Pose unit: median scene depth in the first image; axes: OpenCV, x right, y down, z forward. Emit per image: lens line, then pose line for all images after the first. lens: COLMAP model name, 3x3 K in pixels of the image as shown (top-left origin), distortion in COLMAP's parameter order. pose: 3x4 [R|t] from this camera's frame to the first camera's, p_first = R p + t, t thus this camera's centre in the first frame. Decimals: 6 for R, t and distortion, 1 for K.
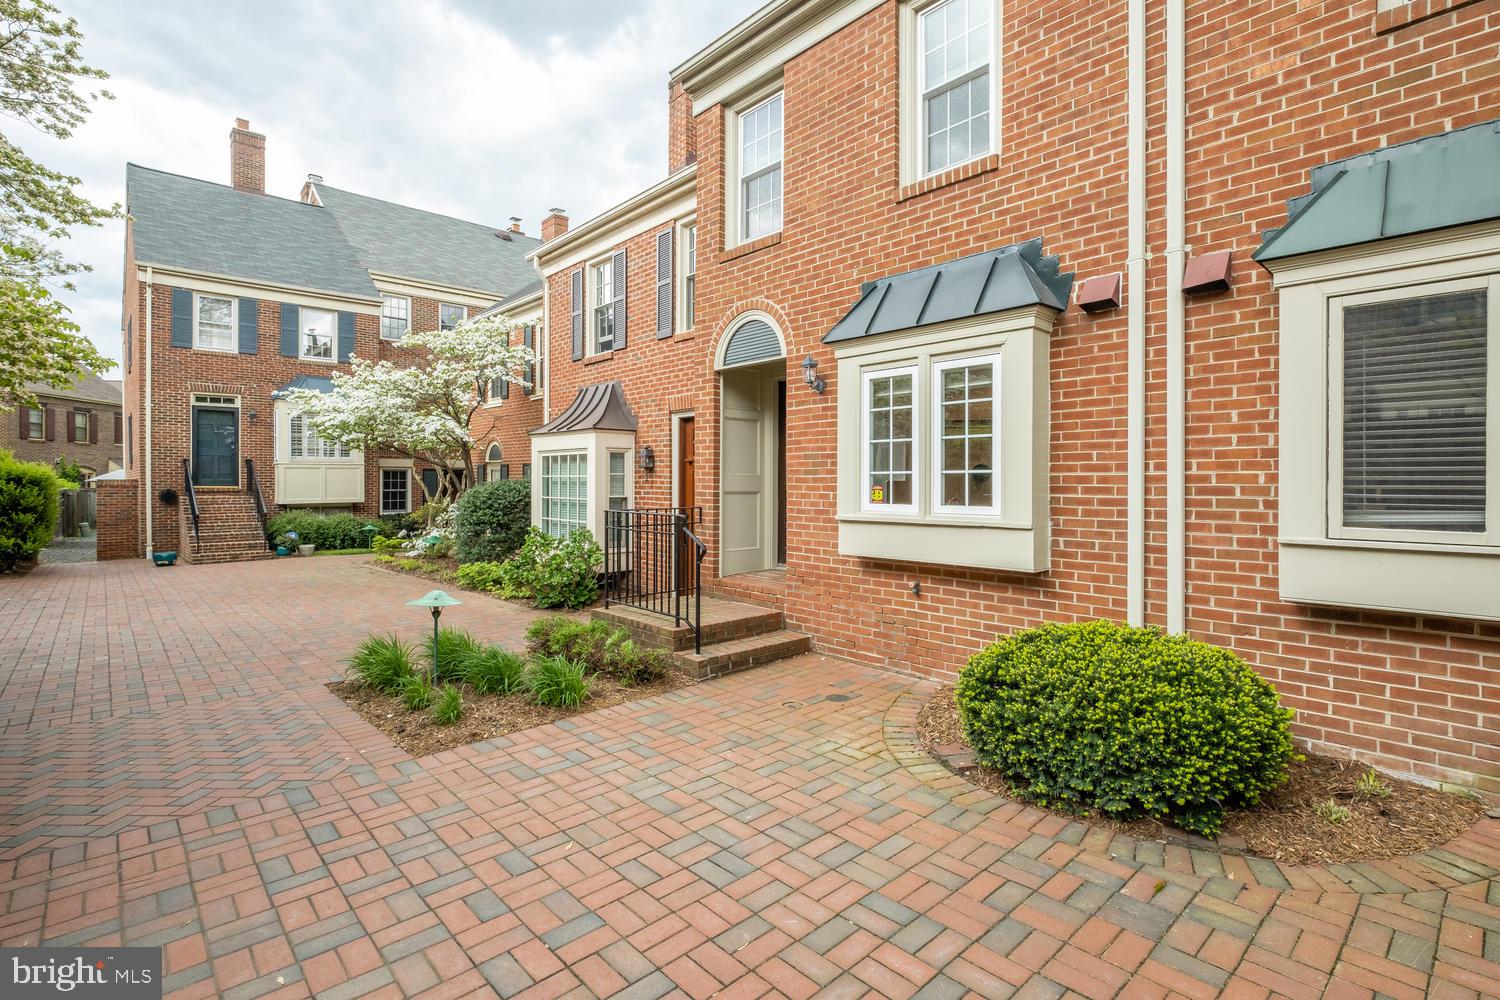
lens RADIAL K [[711.1, 0, 751.4], [0, 711.1, 482.9], [0, 0, 1]] dist [0.001528, -0.000071]
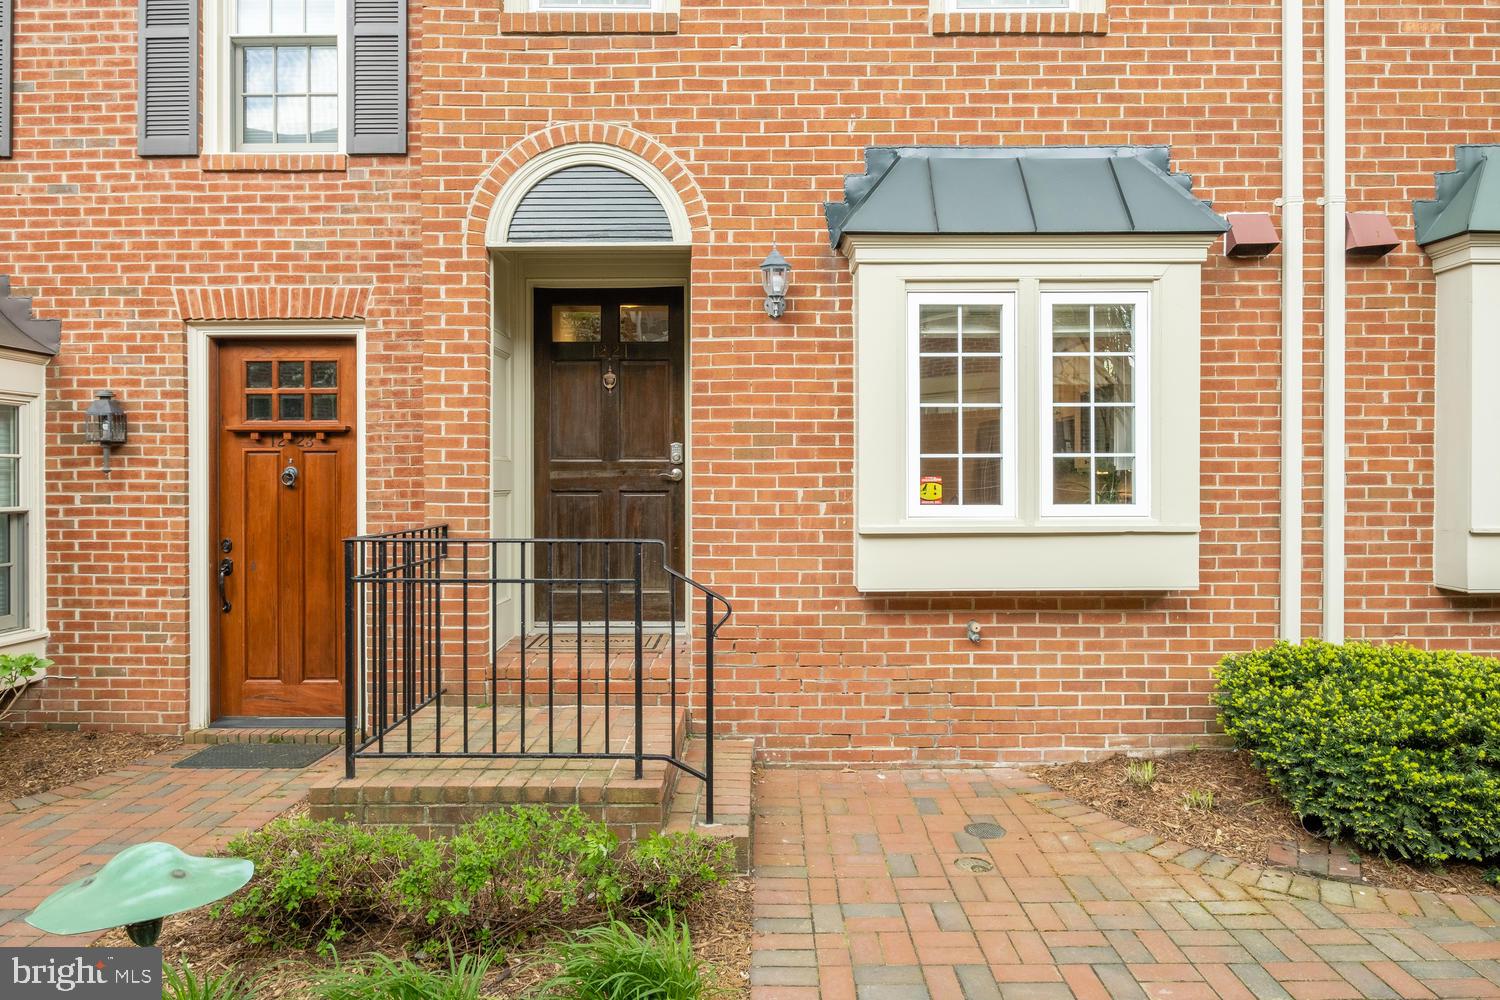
lens RADIAL K [[947.3, 0, 753.9], [0, 947.3, 483.9], [0, 0, 1]] dist [-0.000170, -0.000741]
pose [[0.678953, -0.007538, 0.734143, -0.547915], [0.004142, 0.999971, 0.006437, 0.004577], [-0.734170, -0.001329, 0.678964, 0.555573]]
